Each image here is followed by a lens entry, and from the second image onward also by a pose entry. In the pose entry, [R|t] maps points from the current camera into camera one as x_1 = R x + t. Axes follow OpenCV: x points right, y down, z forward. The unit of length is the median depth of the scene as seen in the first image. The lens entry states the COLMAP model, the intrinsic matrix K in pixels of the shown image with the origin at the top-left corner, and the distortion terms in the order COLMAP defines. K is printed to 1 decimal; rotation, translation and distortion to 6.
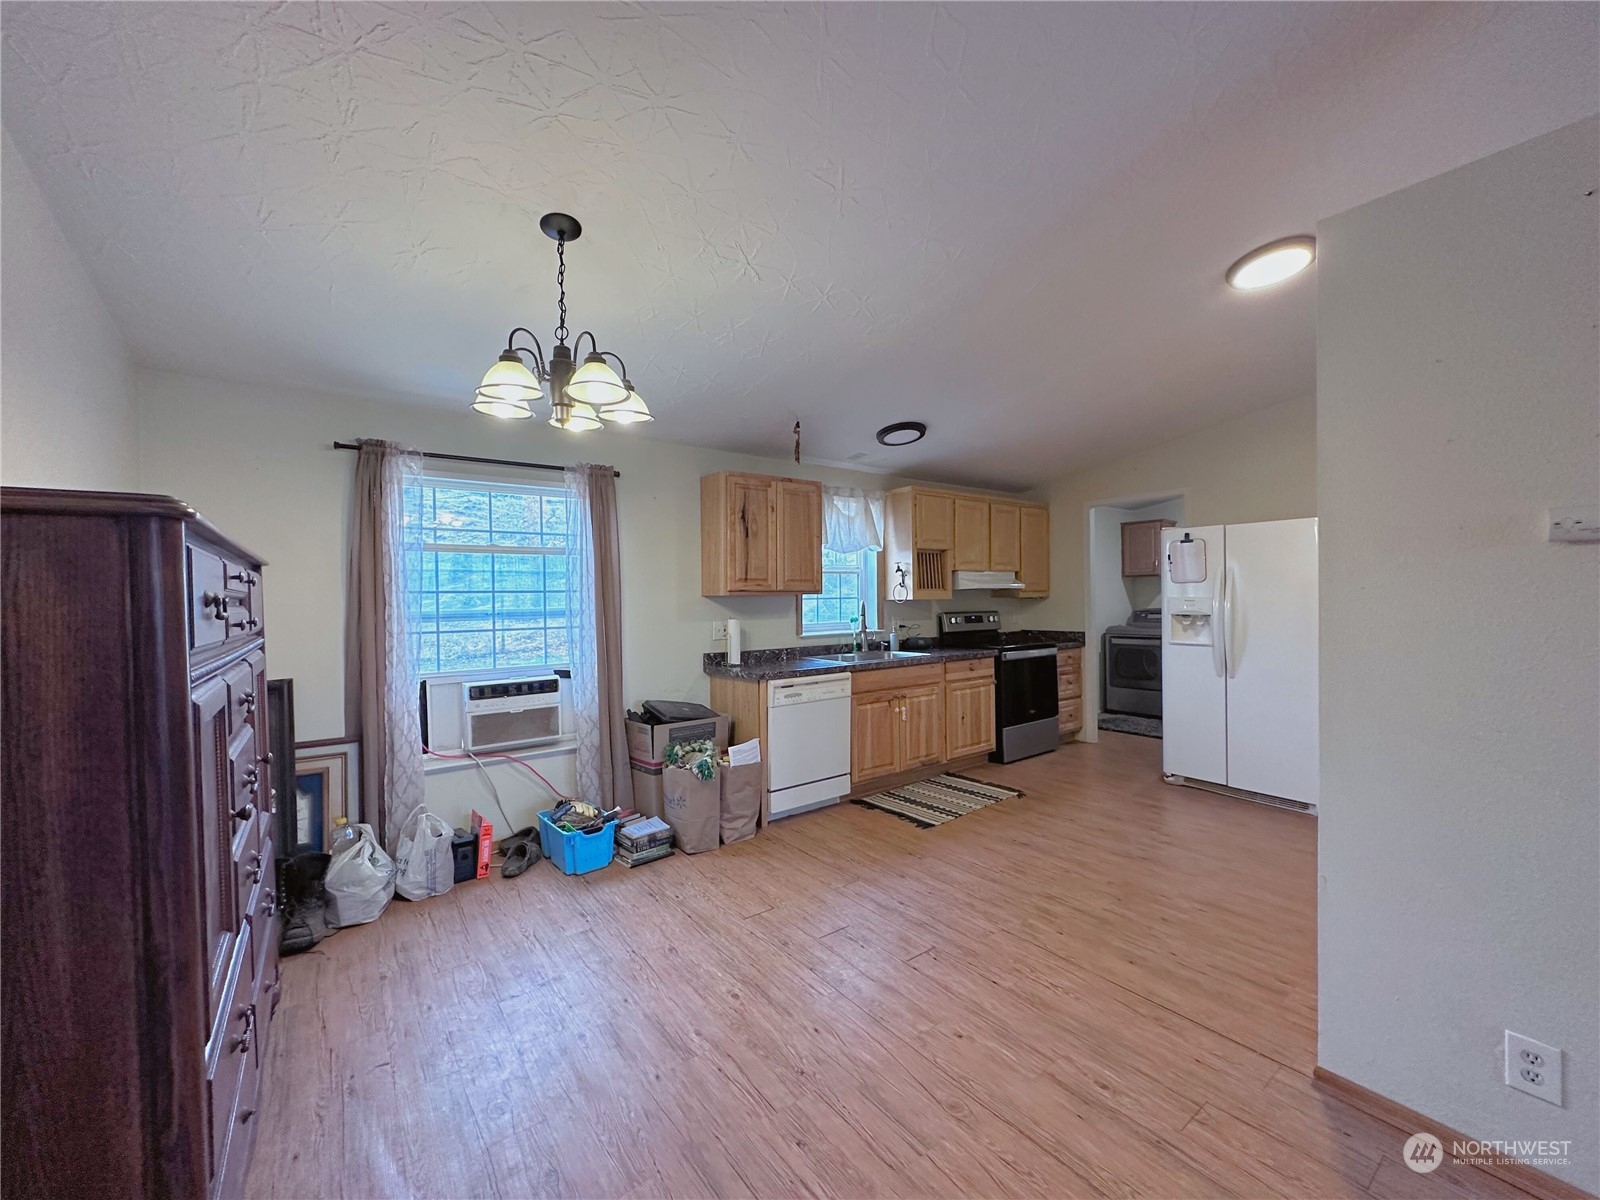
lens RADIAL K [[633.3, 0, 802.2], [0, 633.3, 599.9], [0, 0, 1]] dist [0.000291, 0.000467]
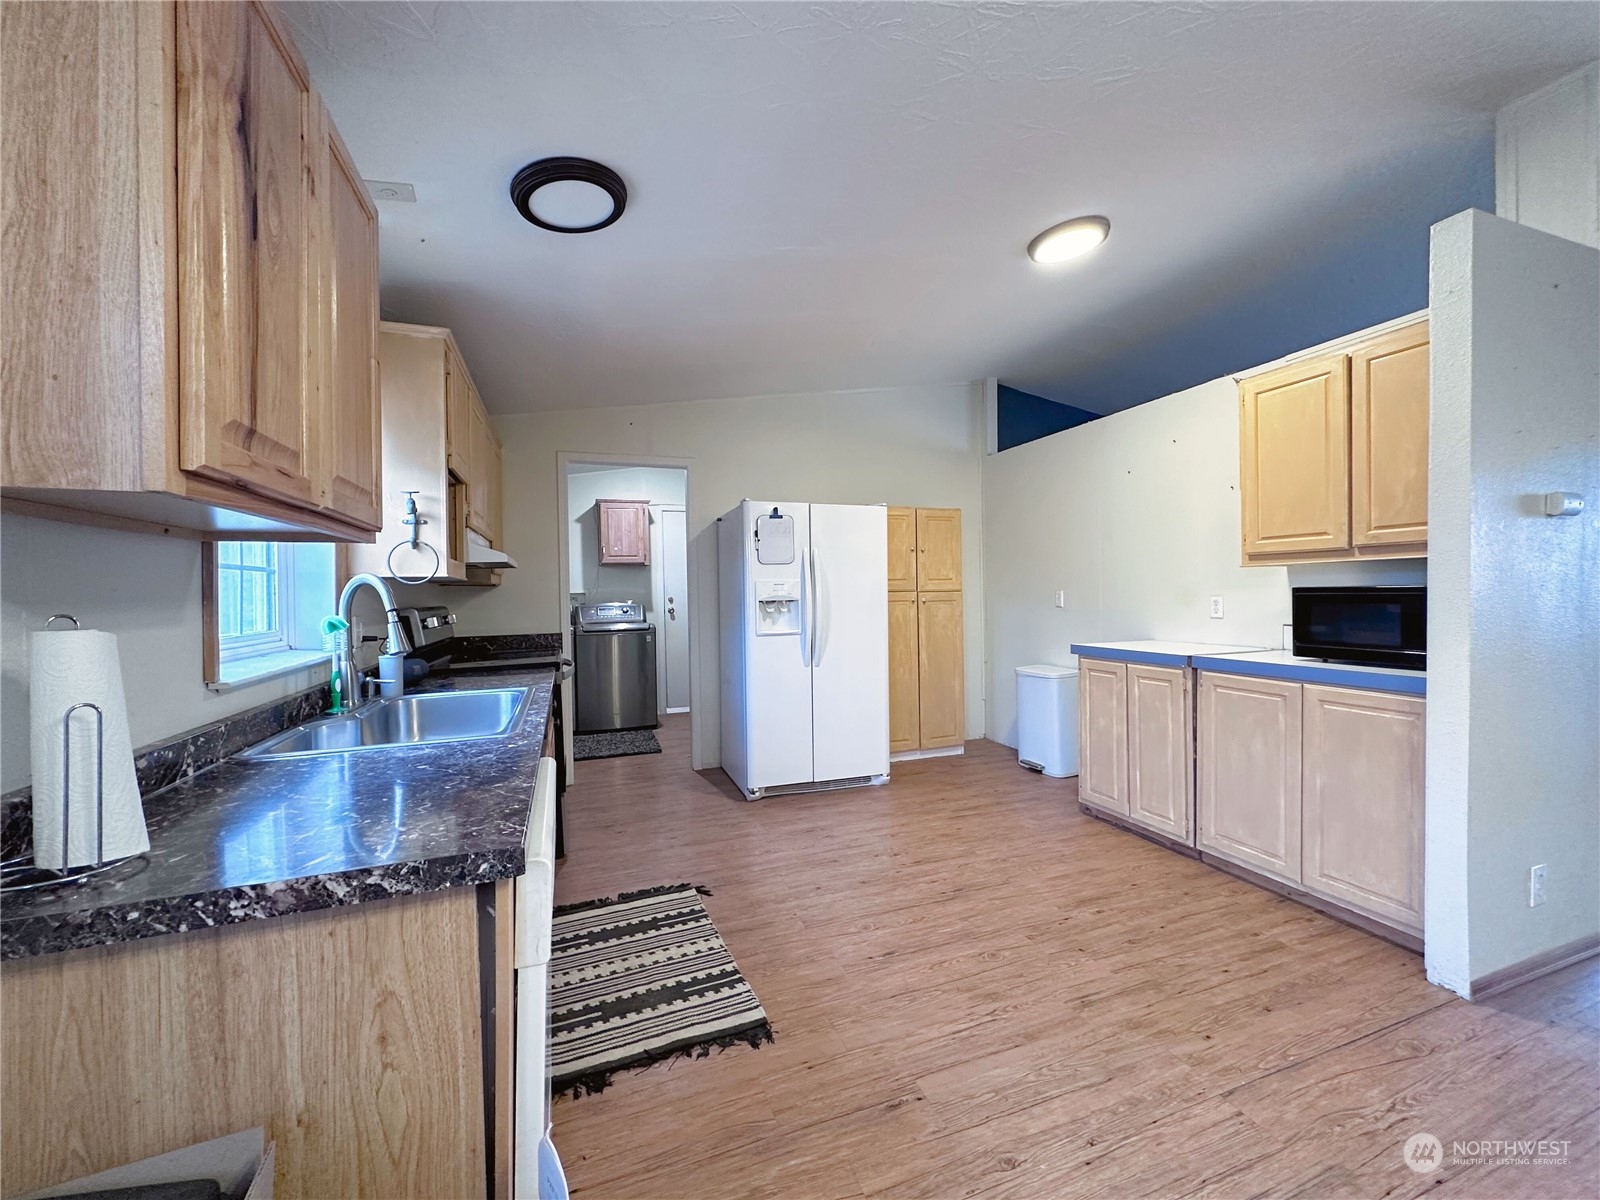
lens RADIAL K [[633.3, 0, 802.2], [0, 633.3, 599.9], [0, 0, 1]] dist [0.000291, 0.000467]
pose [[0.284946, -0.001661, 0.958542, -0.253314], [0.015742, 0.999872, -0.002947, 0.028567], [-0.958414, 0.015929, 0.284935, 0.810232]]
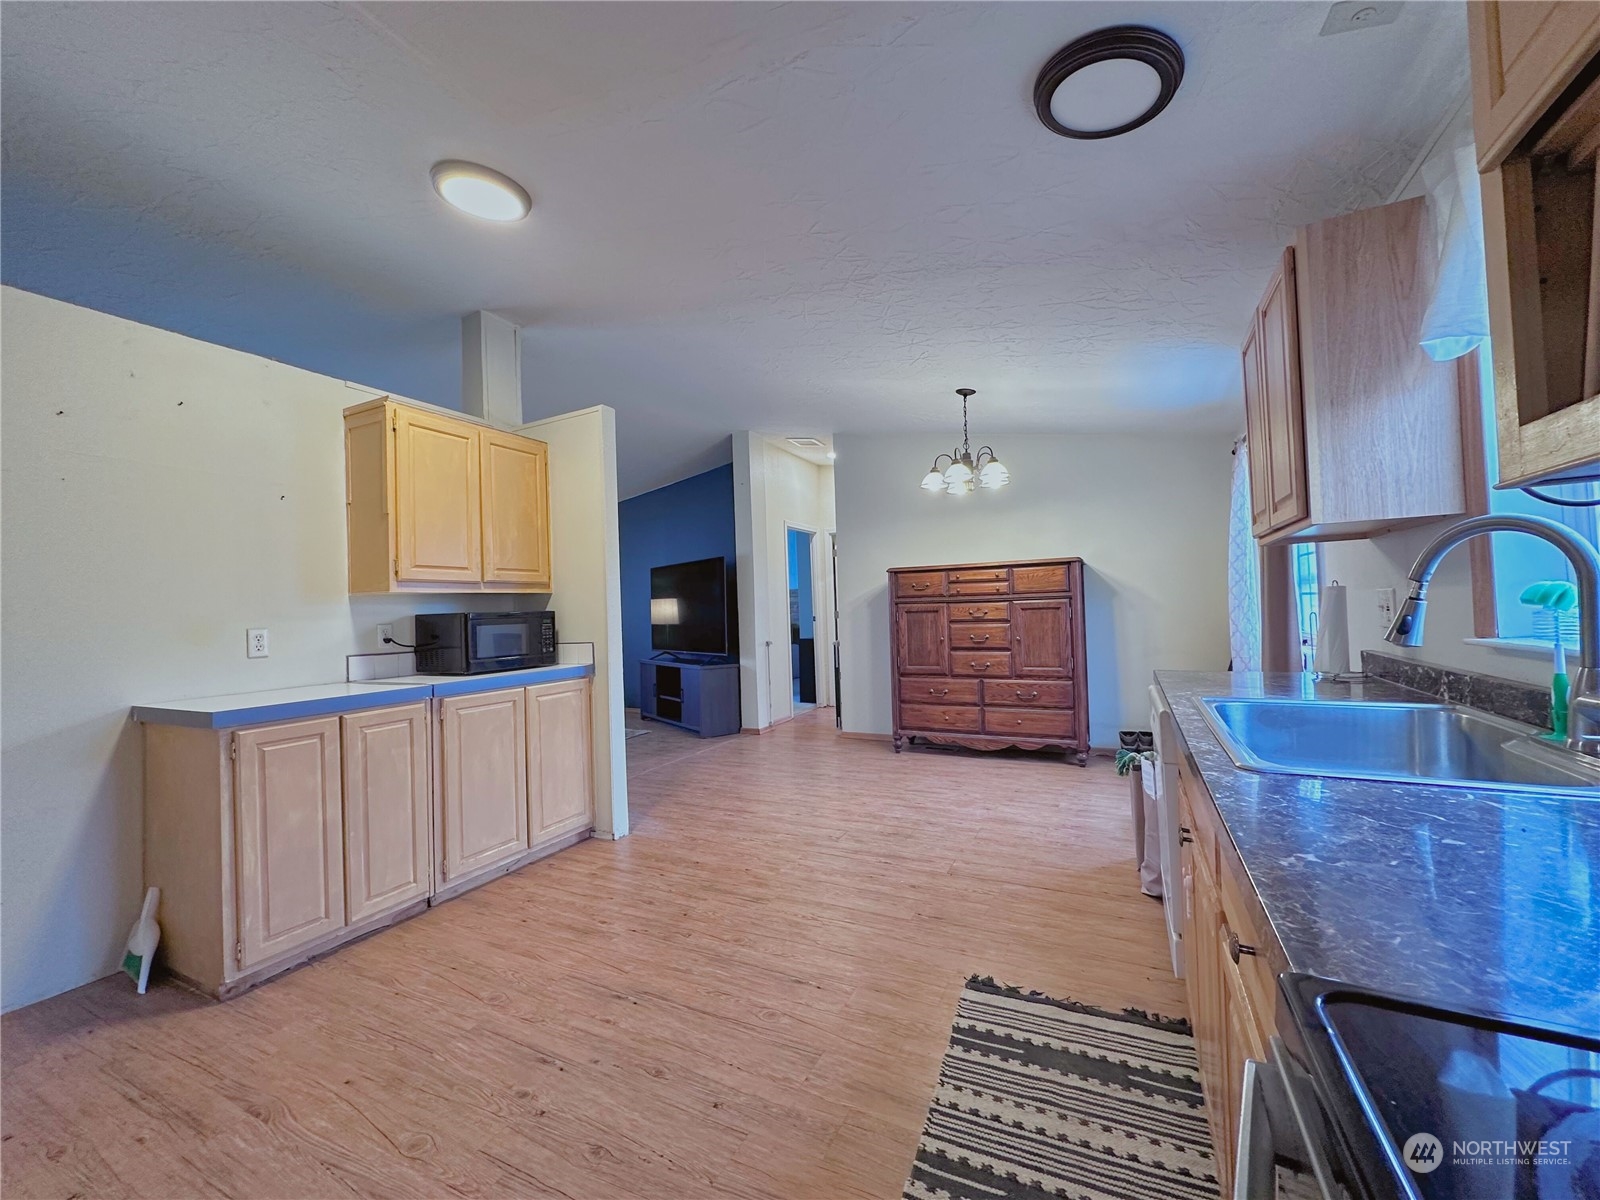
lens RADIAL K [[633.3, 0, 802.2], [0, 633.3, 599.9], [0, 0, 1]] dist [0.000291, 0.000467]
pose [[-0.893359, 0.036833, -0.447832, 0.544097], [0.045033, 0.998956, -0.007673, 0.029989], [0.447082, -0.027022, -0.894085, 1.392271]]
